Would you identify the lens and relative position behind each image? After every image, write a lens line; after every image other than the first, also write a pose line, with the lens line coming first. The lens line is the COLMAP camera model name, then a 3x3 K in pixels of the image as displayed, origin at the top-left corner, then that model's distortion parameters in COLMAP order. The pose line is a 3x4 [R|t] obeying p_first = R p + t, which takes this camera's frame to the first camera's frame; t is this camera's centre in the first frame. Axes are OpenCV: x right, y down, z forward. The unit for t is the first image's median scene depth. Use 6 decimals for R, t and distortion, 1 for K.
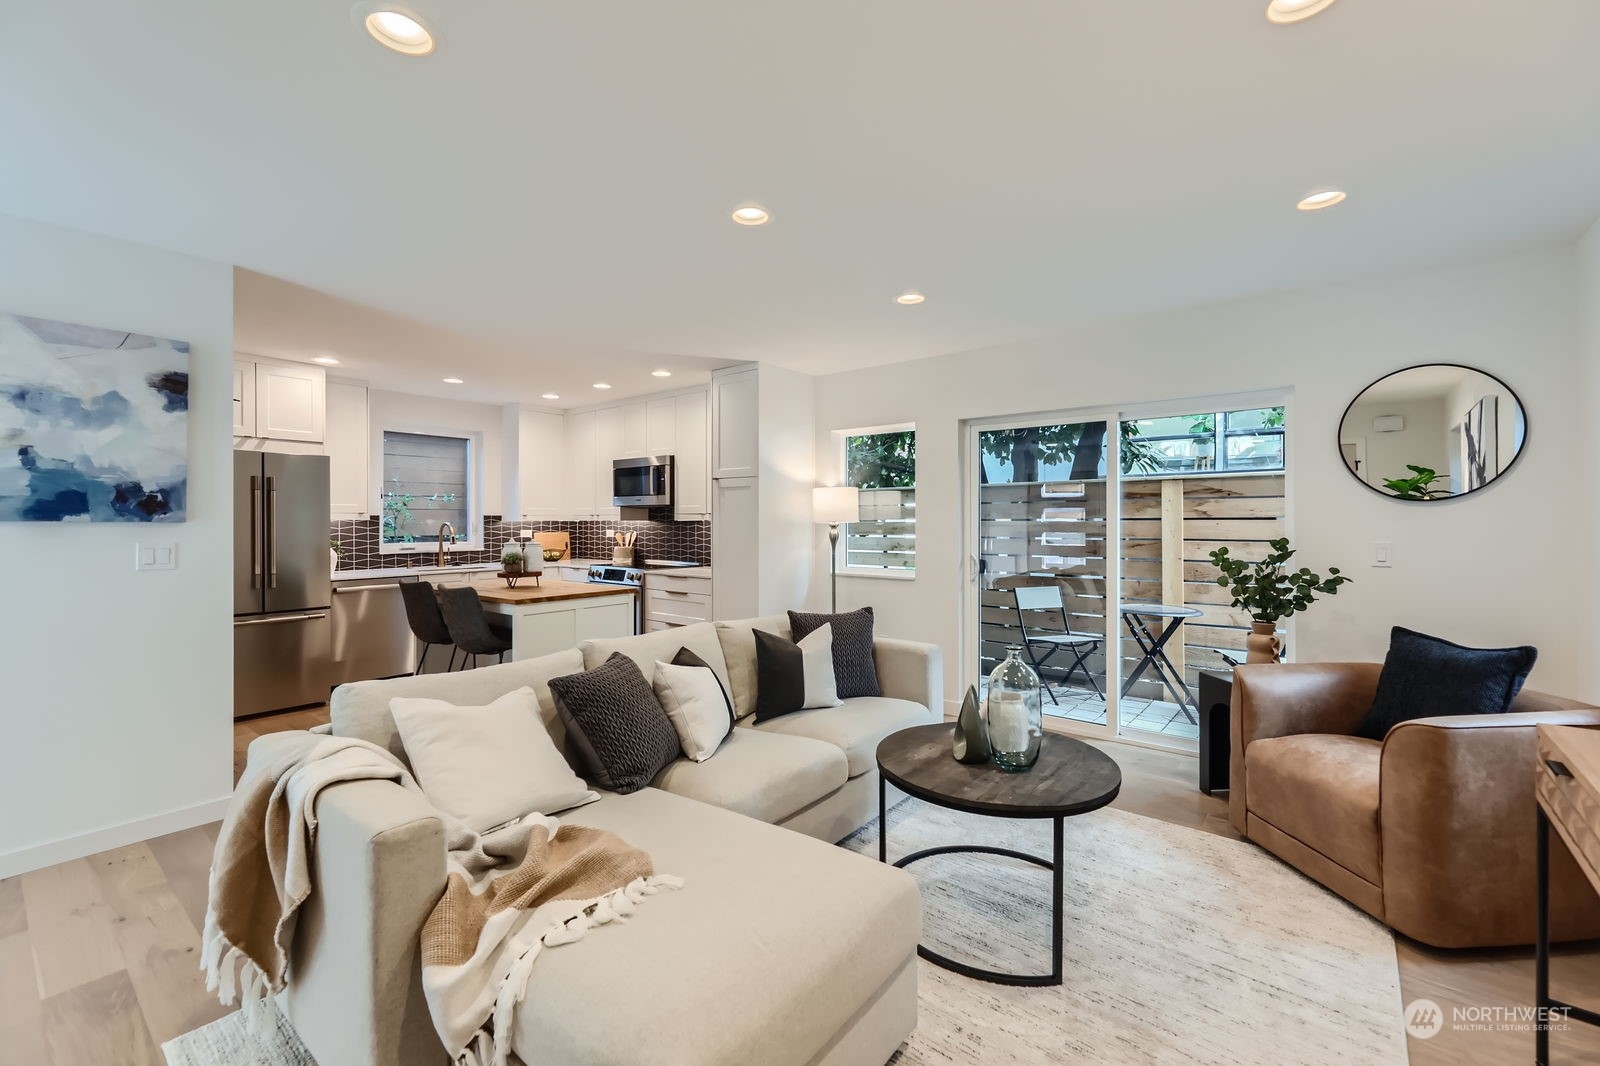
lens RADIAL K [[687.3, 0, 816.3], [0, 687.3, 524.9], [0, 0, 1]] dist [-0.001054, -0.000045]
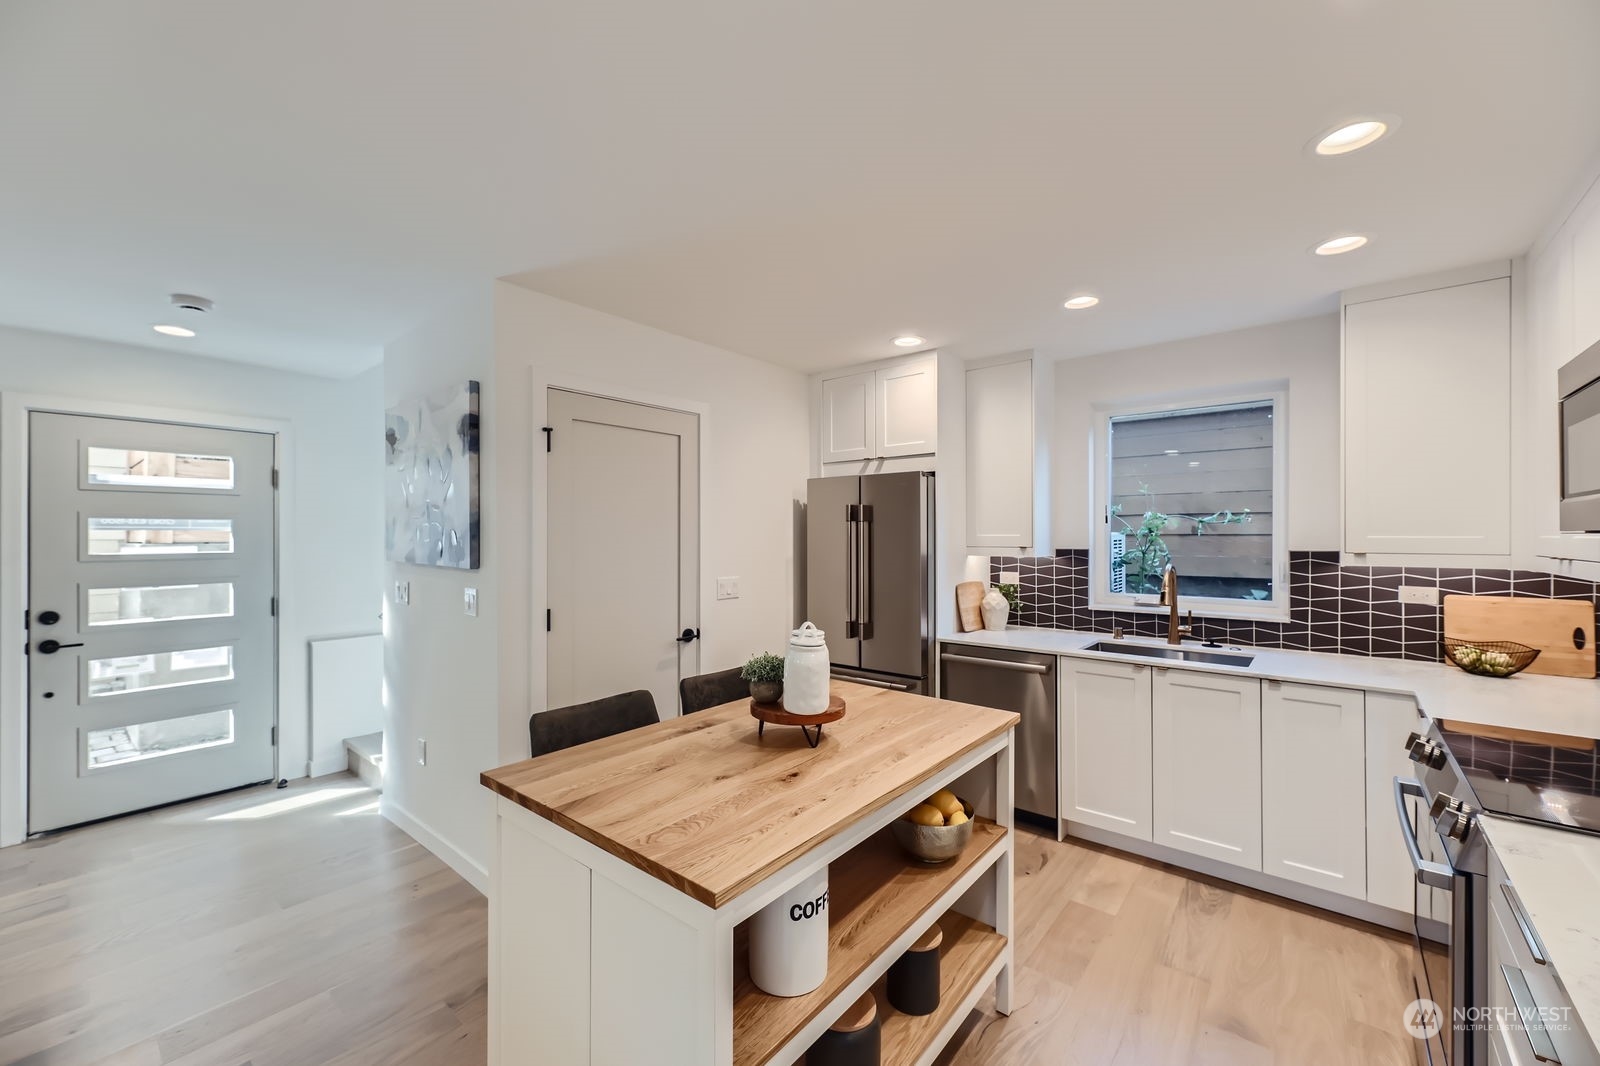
lens RADIAL K [[655.4, 0, 797.3], [0, 655.4, 547.0], [0, 0, 1]] dist [0.000502, -0.000136]
pose [[-0.058386, 0.020703, -0.998079, -0.002393], [-0.003883, 0.999773, 0.020965, -0.027711], [0.998287, 0.005099, -0.058292, 0.755441]]
